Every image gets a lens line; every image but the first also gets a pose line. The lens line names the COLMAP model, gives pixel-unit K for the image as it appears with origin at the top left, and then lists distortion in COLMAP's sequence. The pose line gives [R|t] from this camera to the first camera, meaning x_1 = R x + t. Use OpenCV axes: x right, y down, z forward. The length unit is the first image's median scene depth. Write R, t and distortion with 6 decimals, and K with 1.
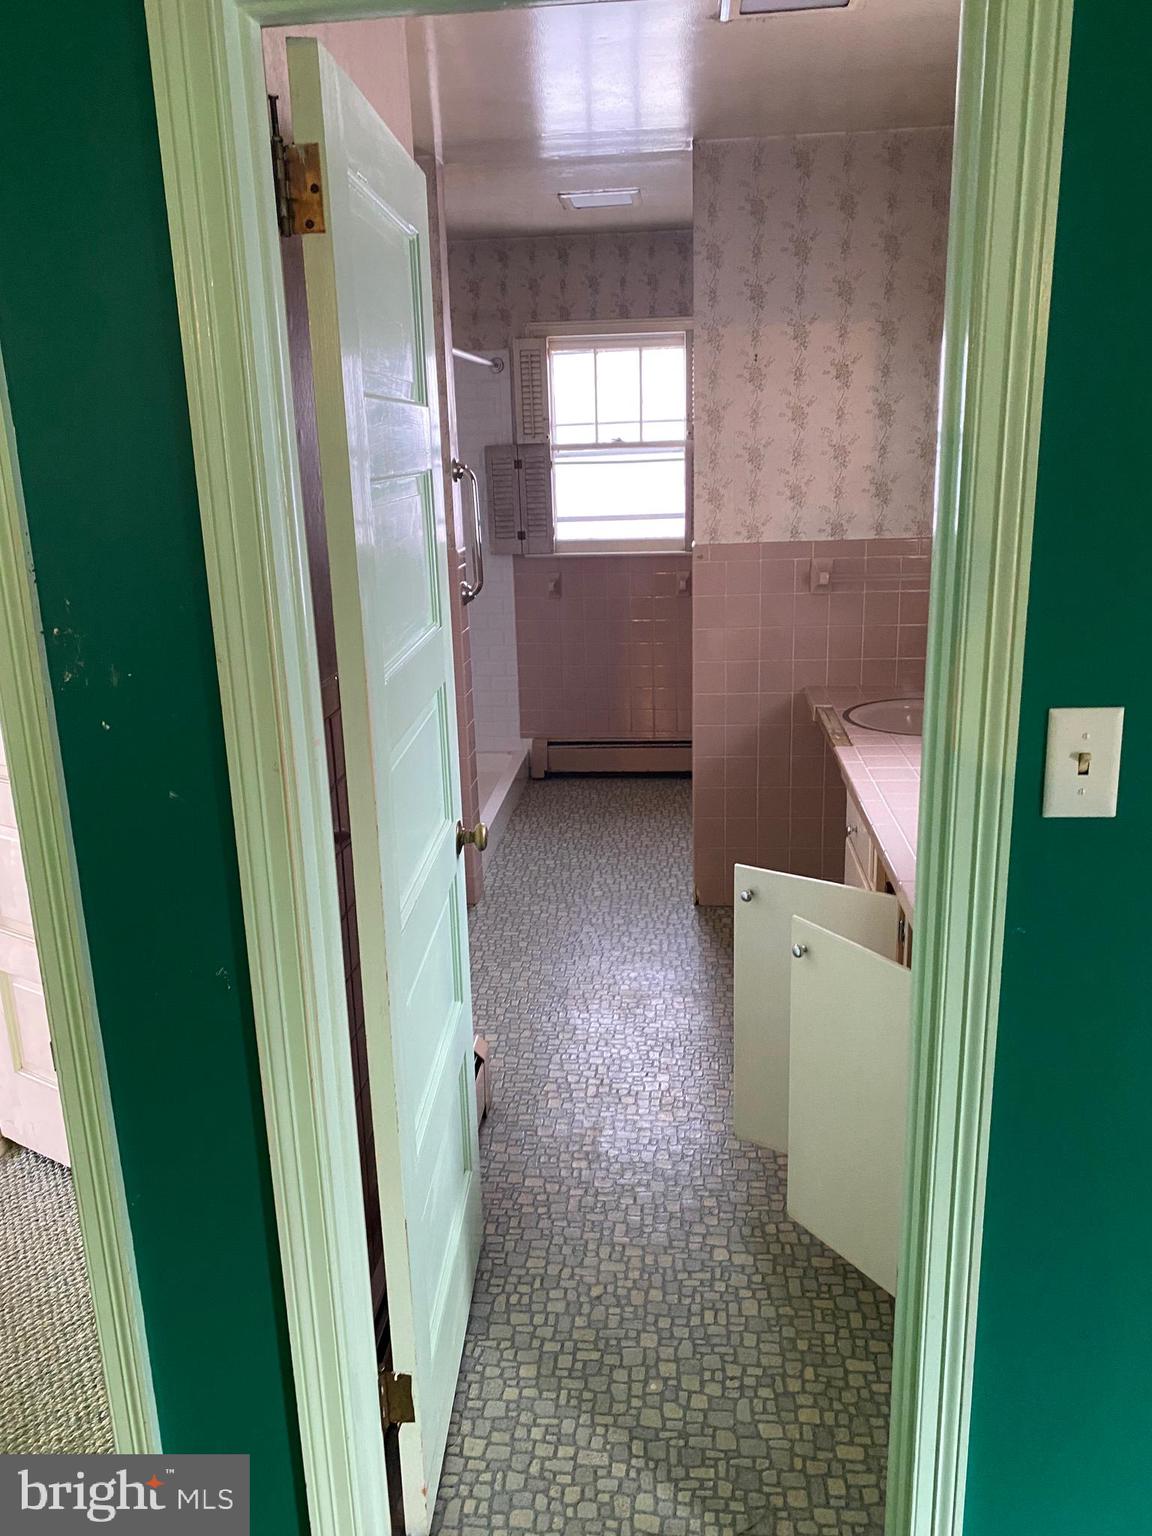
lens RADIAL K [[1185.1, 0, 564.6], [0, 1185.1, 760.1], [0, 0, 1]] dist [0.021657, -0.019752]
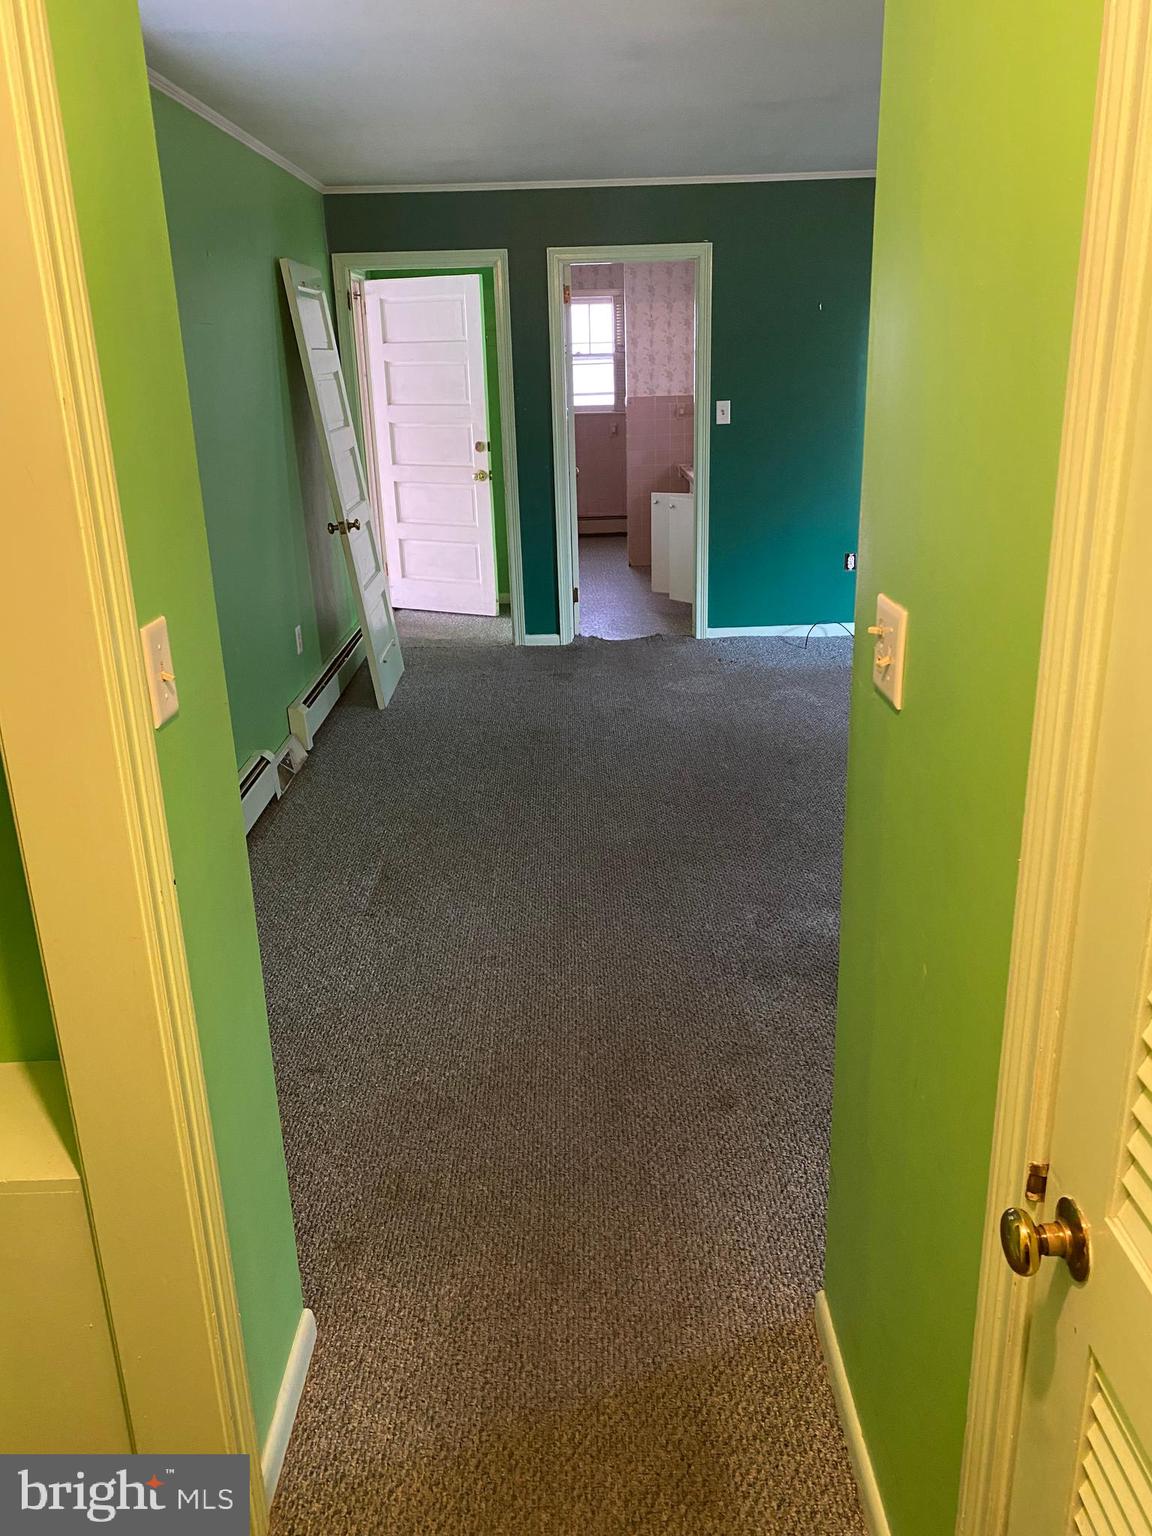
lens RADIAL K [[1185.1, 0, 575.6], [0, 1185.1, 757.7], [0, 0, 1]] dist [0.021657, -0.019752]
pose [[0.994379, -0.034432, 0.100124, -0.332077], [0.028431, 0.997748, 0.060757, 0.507215], [-0.101991, -0.057569, 0.993118, -1.795598]]
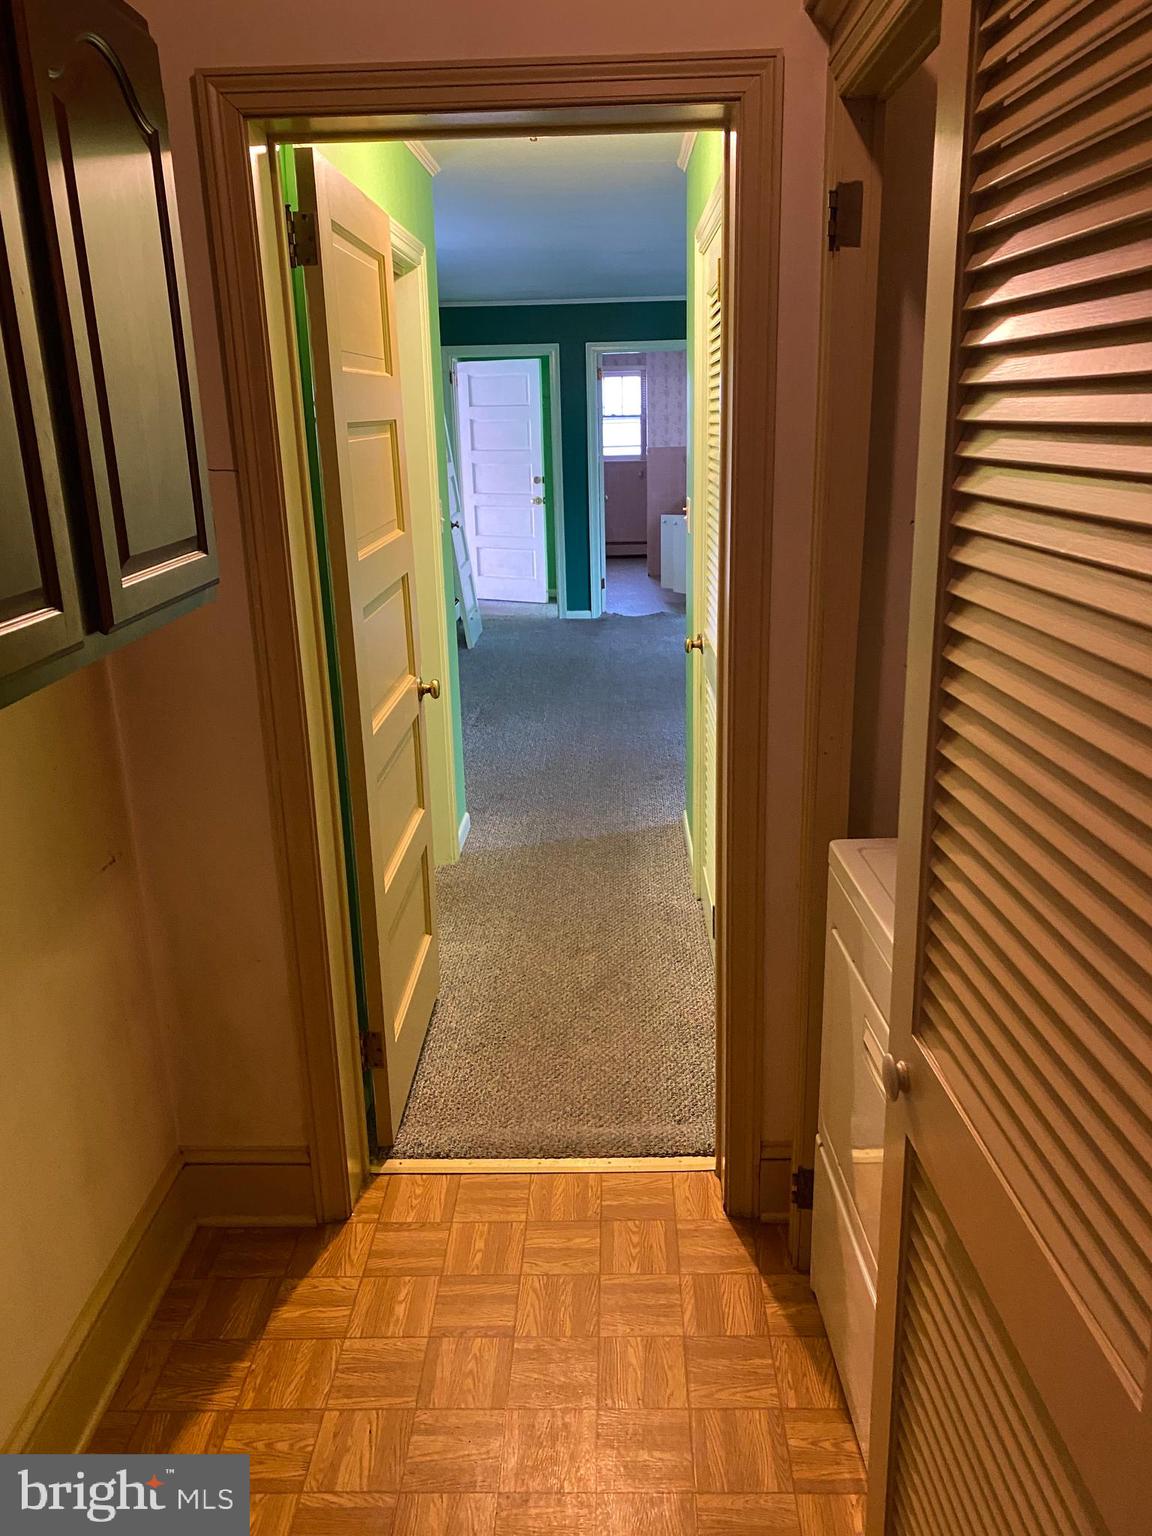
lens RADIAL K [[1185.1, 0, 581.0], [0, 1185.1, 776.7], [0, 0, 1]] dist [0.021657, -0.019752]
pose [[0.997501, -0.016489, 0.068695, -0.385050], [0.014597, 0.999503, 0.027946, 0.778814], [-0.069121, -0.026873, 0.997246, -2.778227]]
